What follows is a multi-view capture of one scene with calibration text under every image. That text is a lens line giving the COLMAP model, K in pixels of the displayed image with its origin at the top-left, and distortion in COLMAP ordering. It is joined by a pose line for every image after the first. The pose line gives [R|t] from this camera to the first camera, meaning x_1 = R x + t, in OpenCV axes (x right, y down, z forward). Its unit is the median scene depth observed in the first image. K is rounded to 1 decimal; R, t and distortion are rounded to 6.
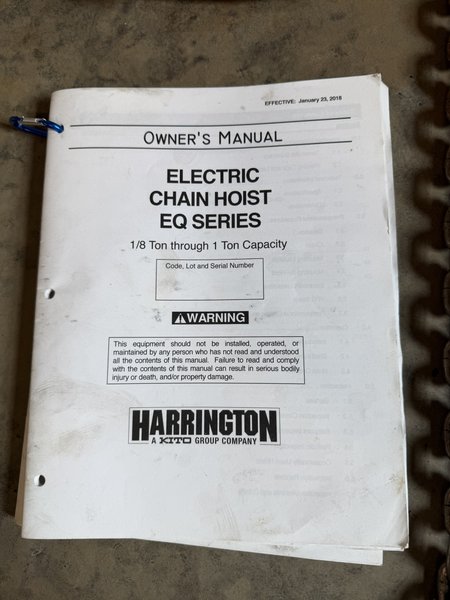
lens RADIAL K [[456.5, 0, 225.0], [0, 456.5, 300.0], [0, 0, 1]] dist [0.001639, 0.005994]
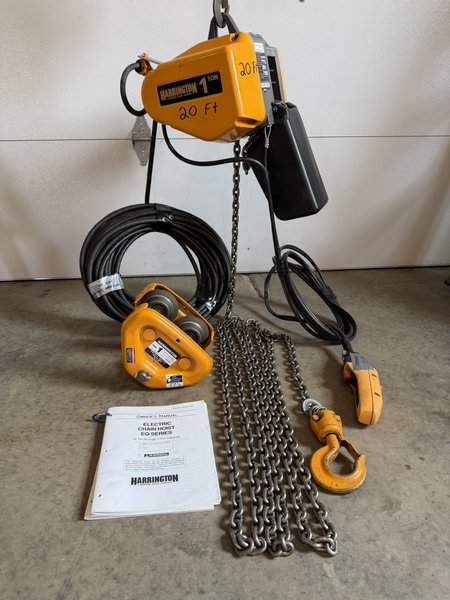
lens RADIAL K [[456.5, 0, 225.0], [0, 456.5, 300.0], [0, 0, 1]] dist [0.001639, 0.005994]
pose [[0.986075, 0.037846, 0.161936, -0.115500], [0.115609, 0.543960, -0.831109, 2.094753], [-0.119541, 0.838257, 0.532010, -1.620155]]
